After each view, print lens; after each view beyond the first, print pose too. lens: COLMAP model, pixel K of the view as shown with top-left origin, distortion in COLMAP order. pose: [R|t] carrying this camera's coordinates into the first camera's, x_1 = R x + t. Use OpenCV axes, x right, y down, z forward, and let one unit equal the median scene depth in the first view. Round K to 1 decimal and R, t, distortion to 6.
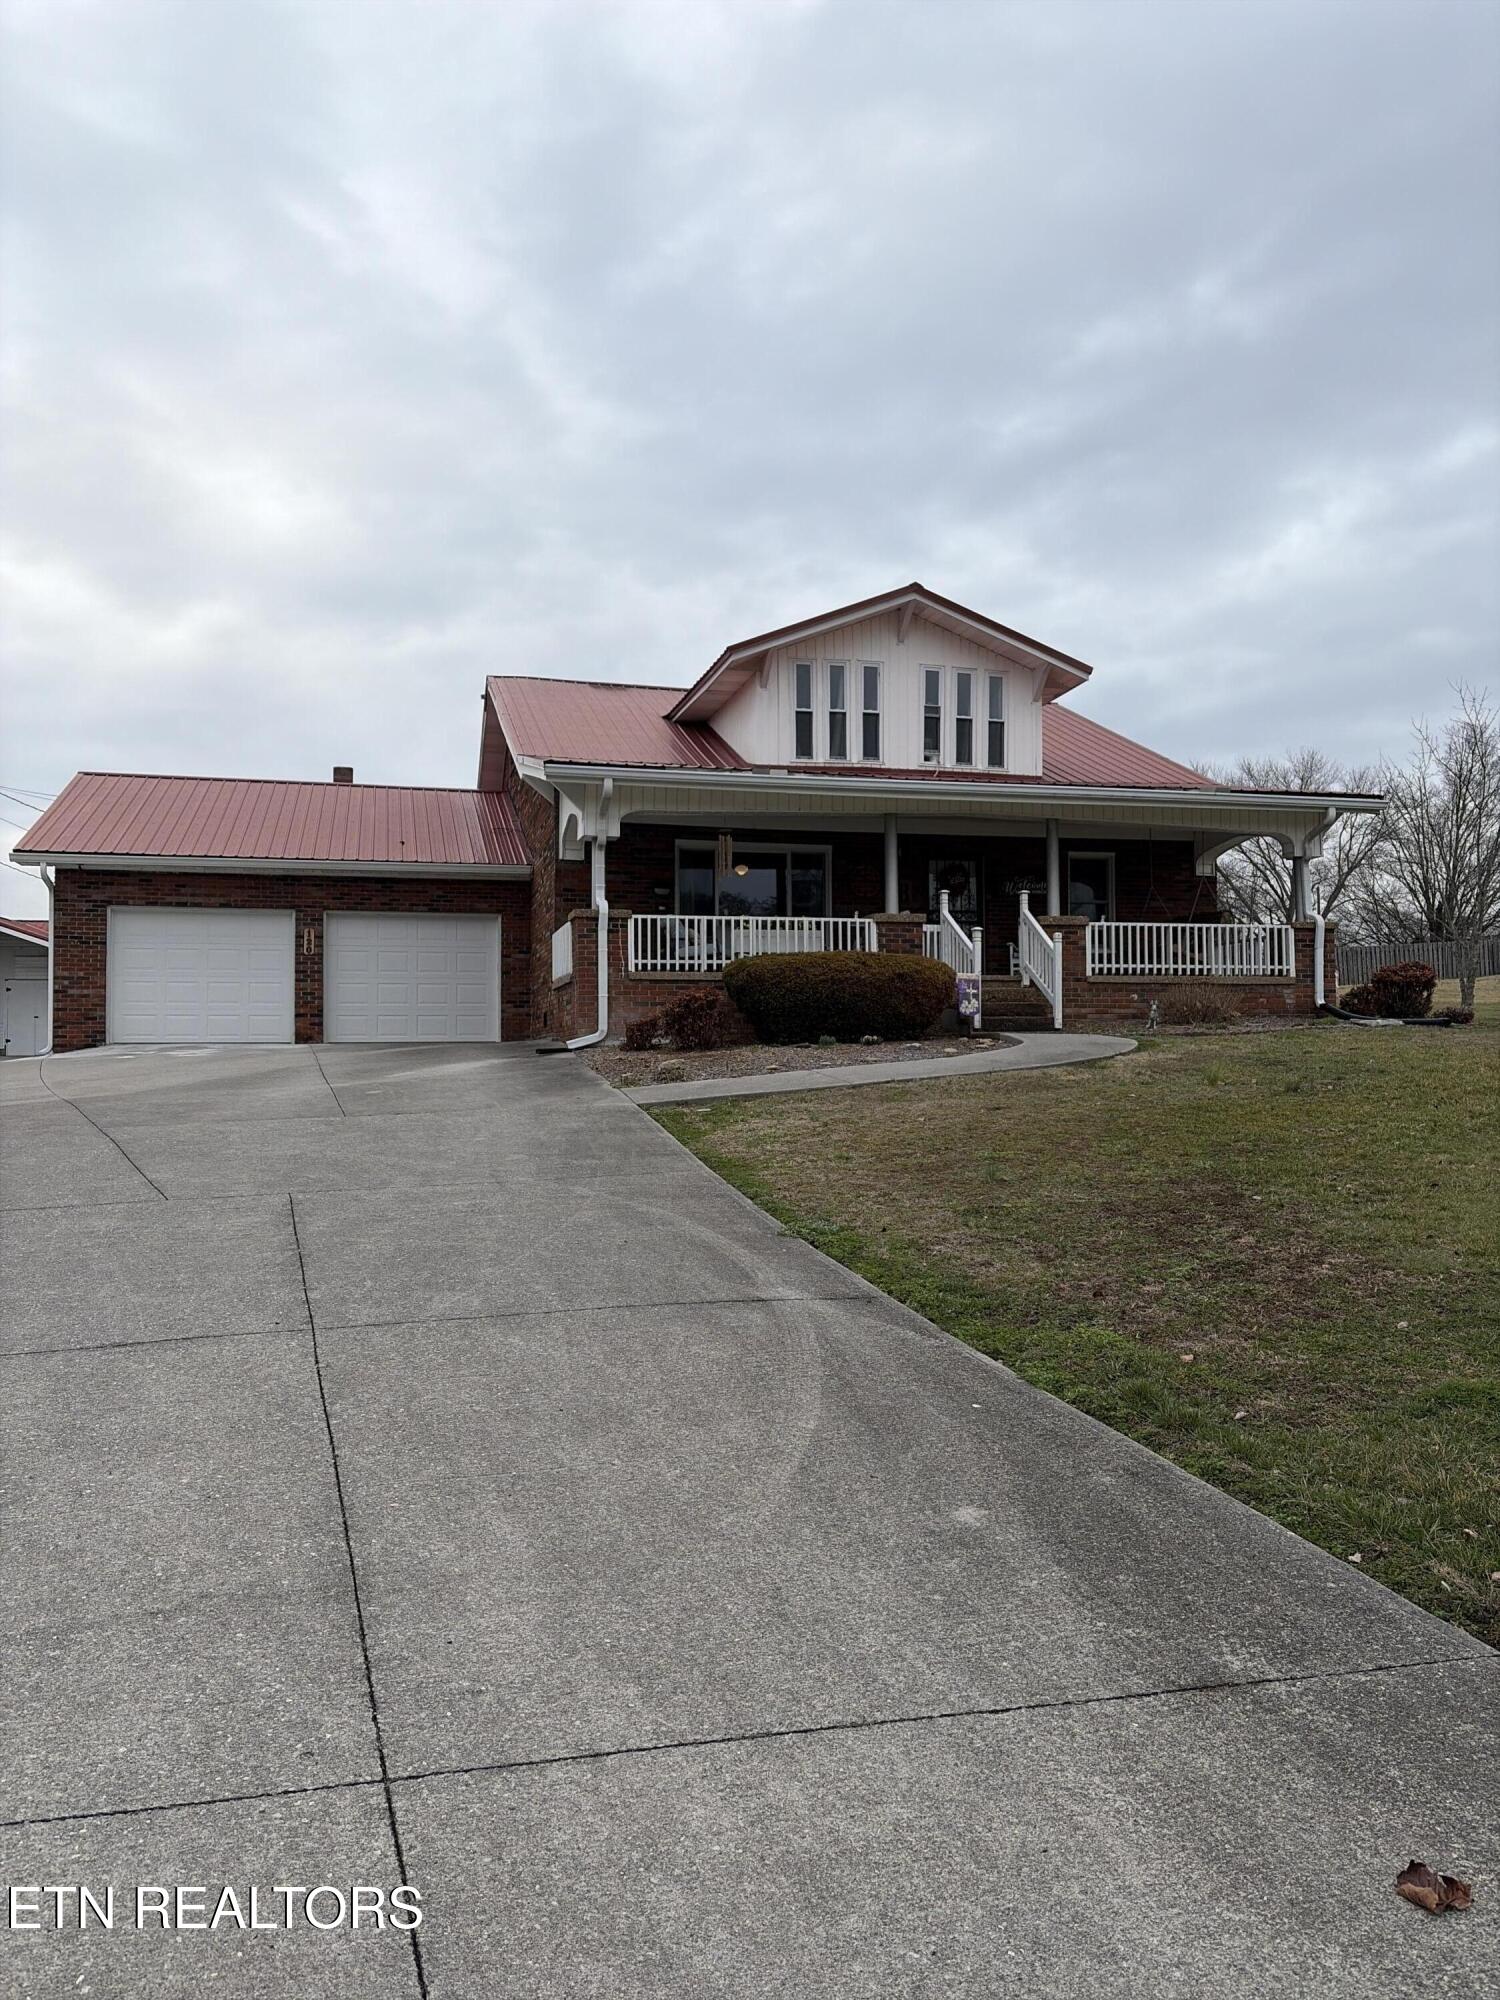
lens RADIAL K [[1496.2, 0, 755.3], [0, 1496.2, 1011.1], [0, 0, 1]] dist [0.055851, -0.061231]
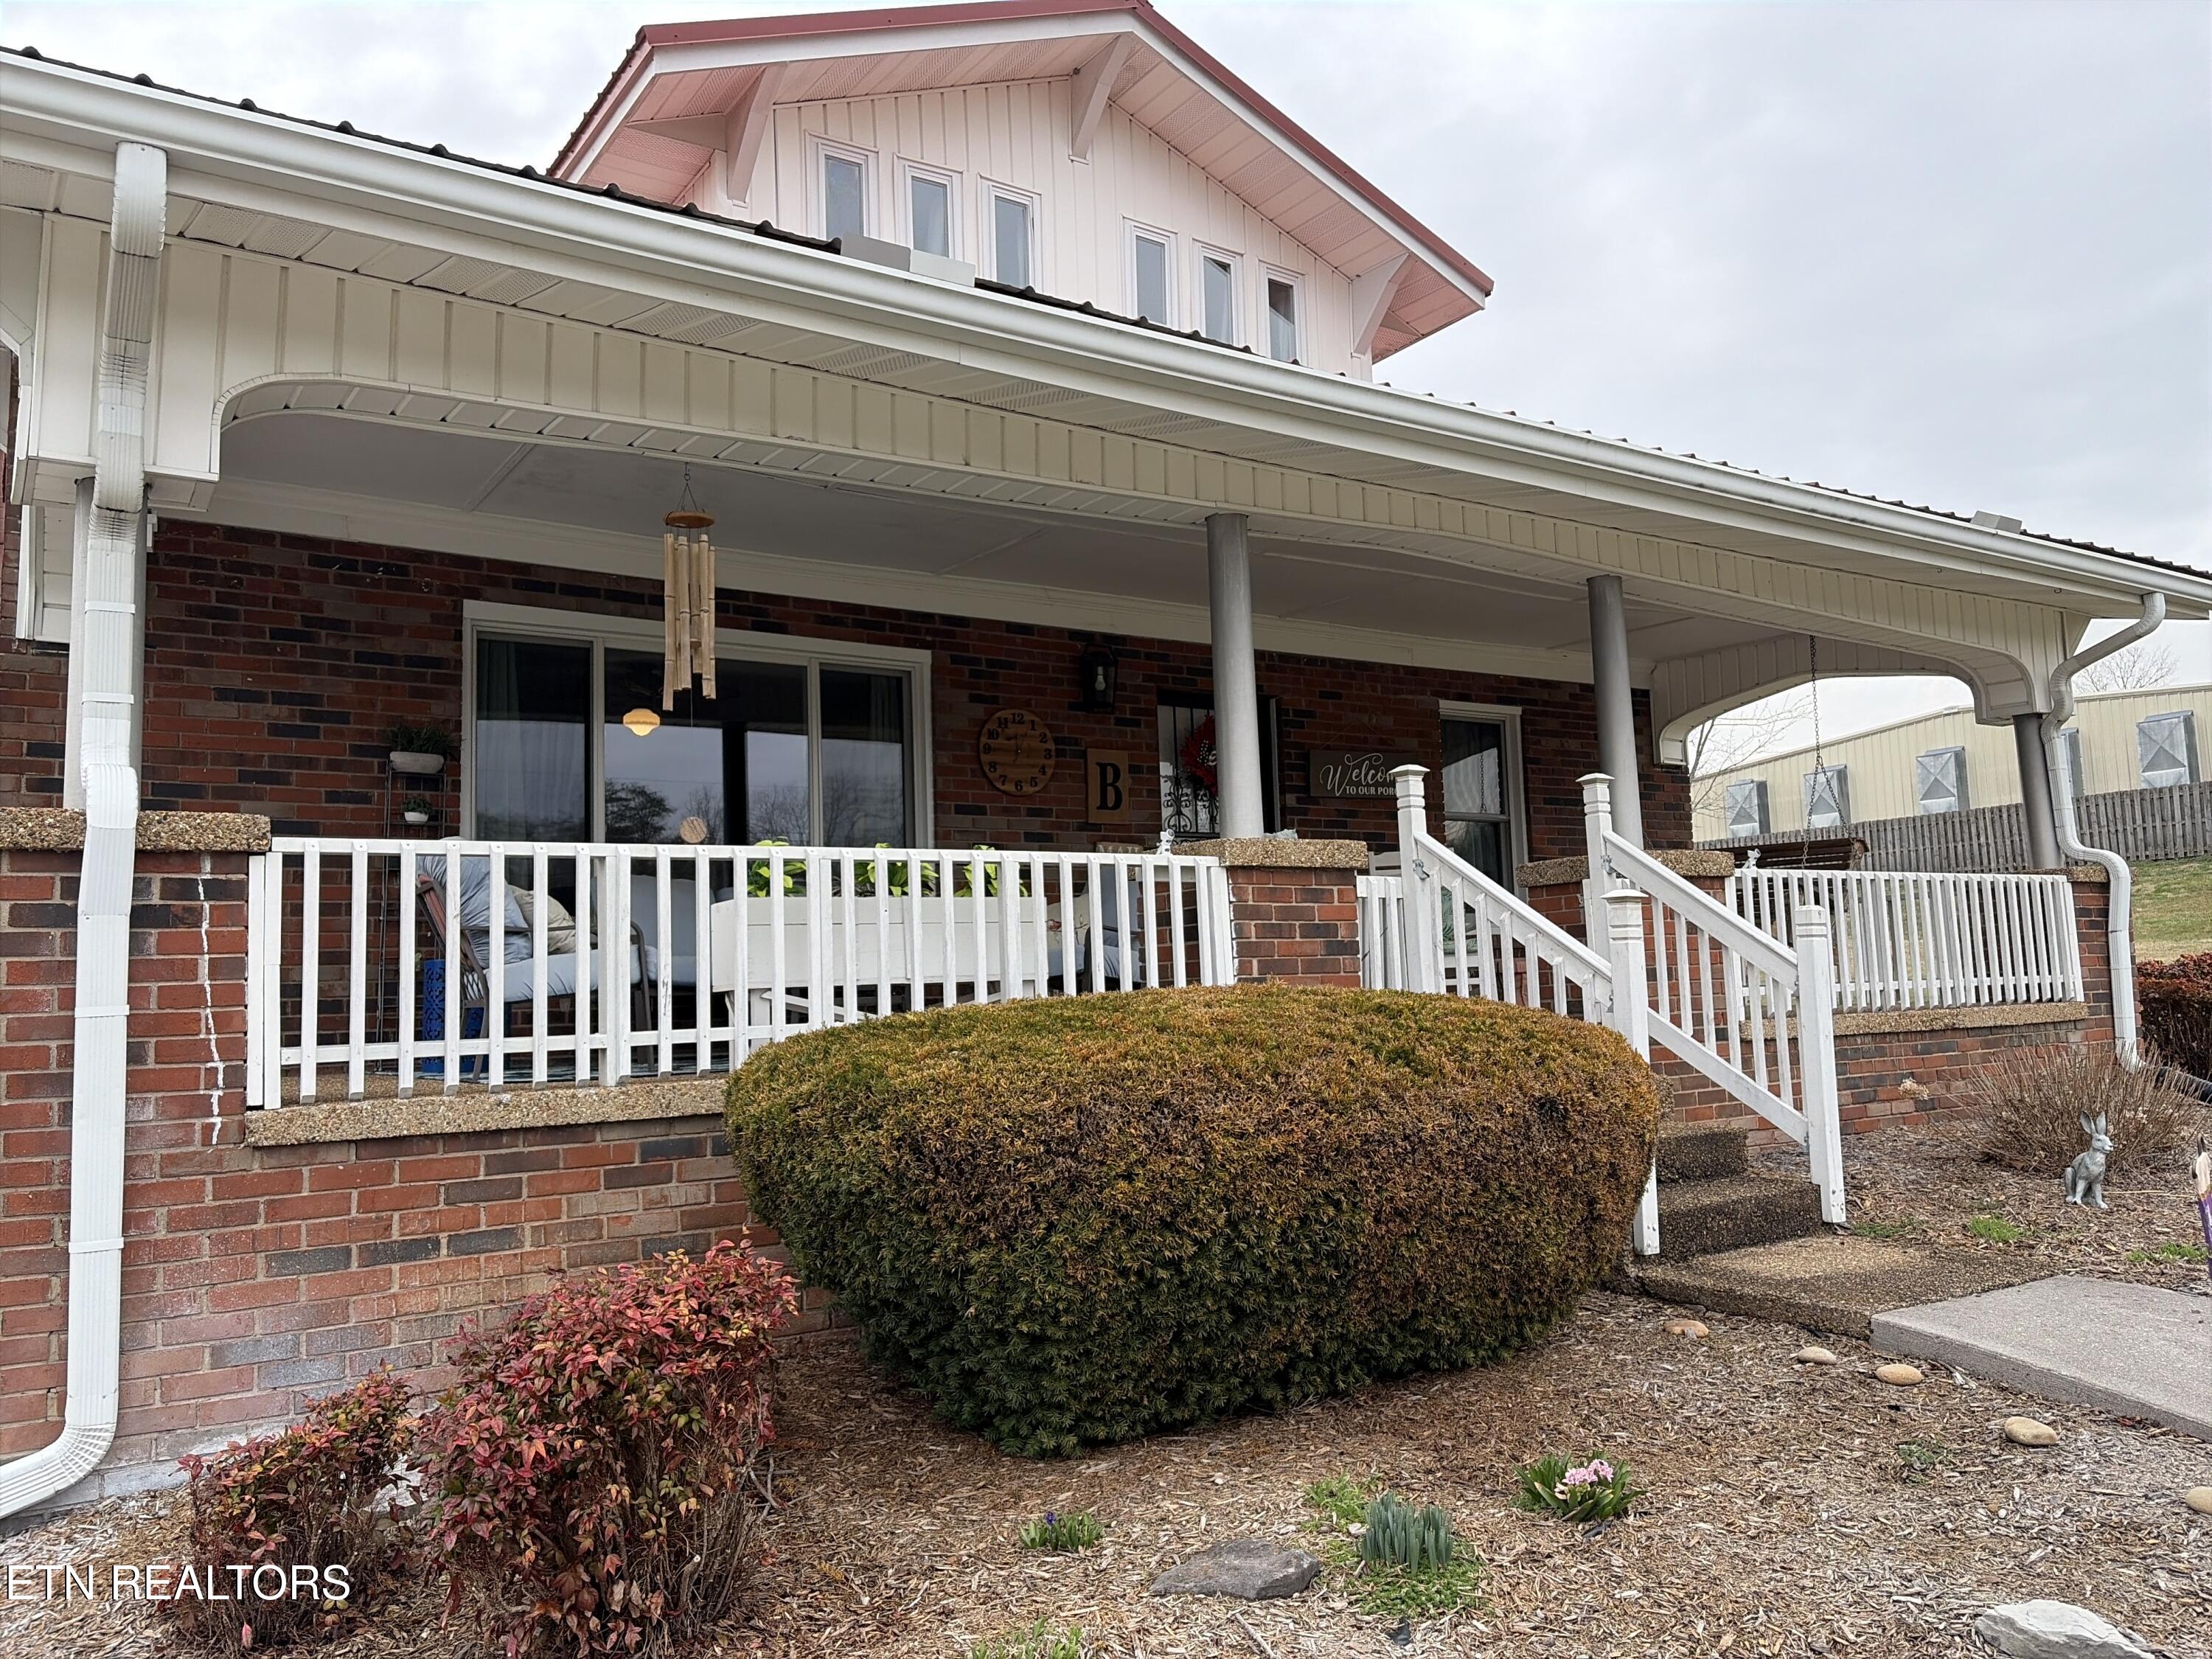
lens RADIAL K [[1654.8, 0, 1118.6], [0, 1654.8, 828.6], [0, 0, 1]] dist [0.055851, -0.061231]
pose [[0.940848, 0.007906, 0.338737, -0.045973], [0.016816, 0.997406, -0.069986, -0.043403], [-0.338412, 0.071543, 0.938275, 0.681701]]
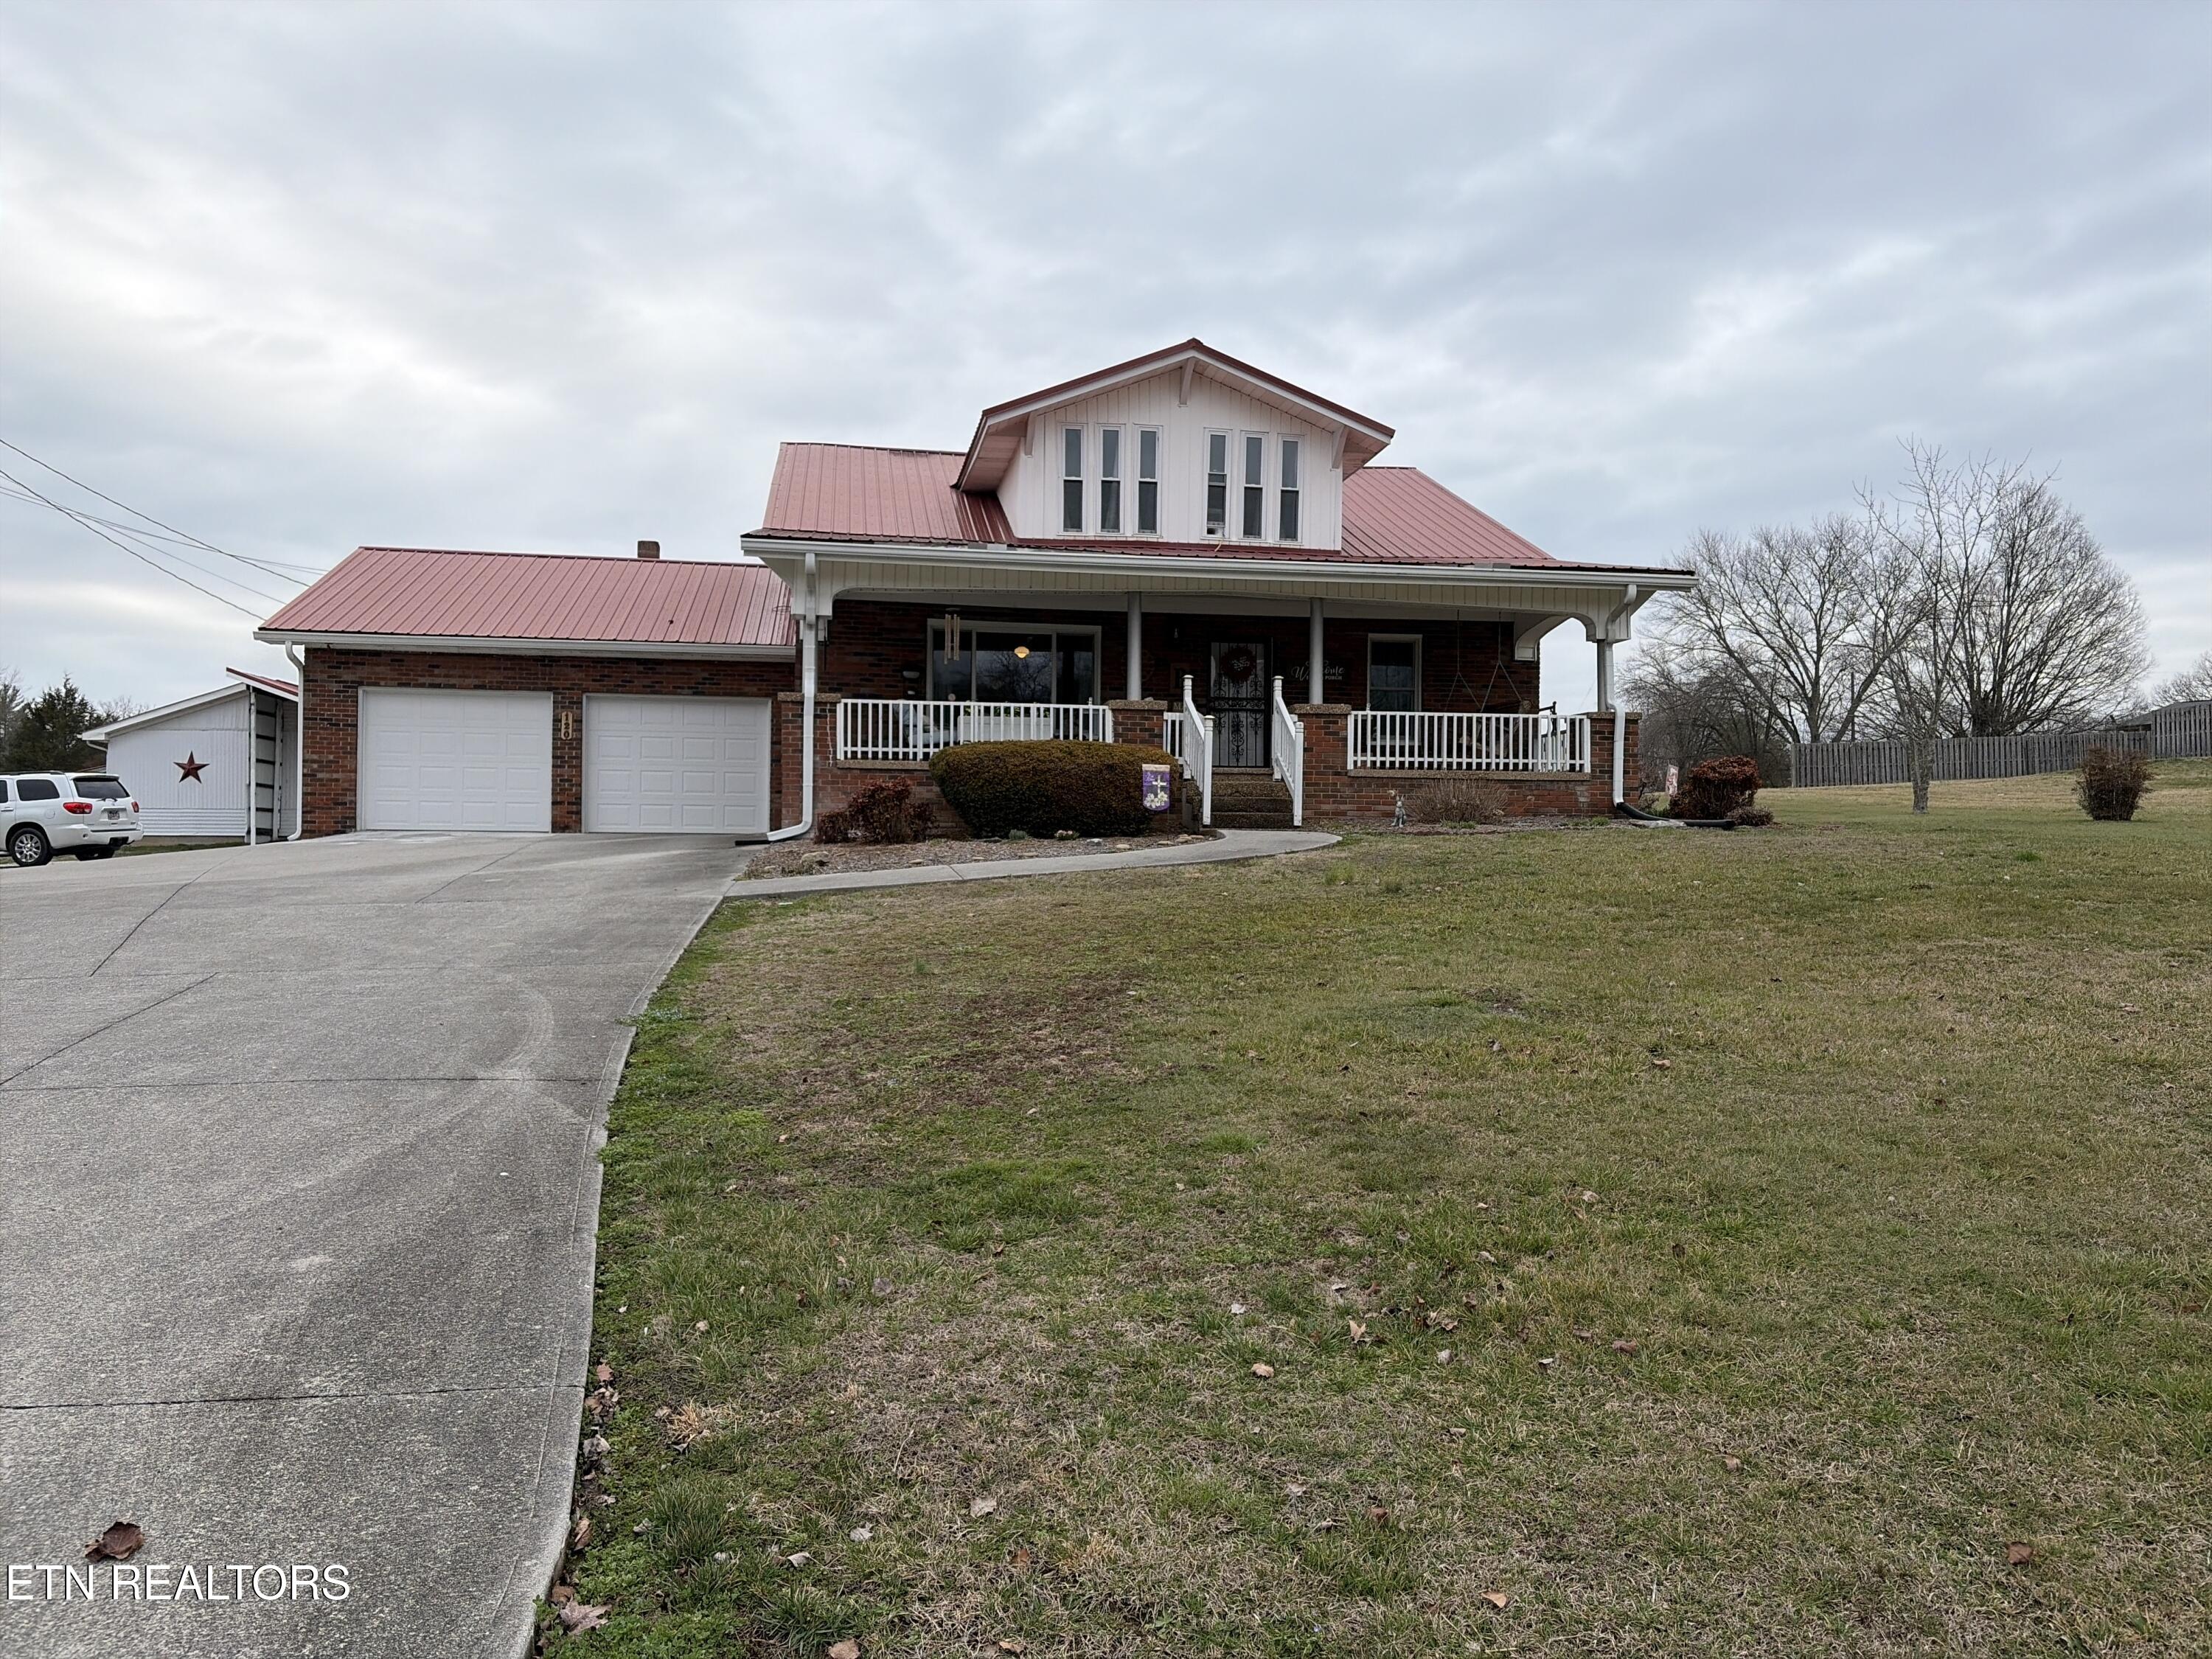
lens RADIAL K [[1654.8, 0, 1107.7], [0, 1654.8, 844.8], [0, 0, 1]] dist [0.055851, -0.061231]
pose [[0.996074, 0.013672, -0.087461, 0.163568], [-0.011779, 0.999686, 0.022120, 0.002005], [0.087736, -0.021003, 0.995922, -0.022895]]
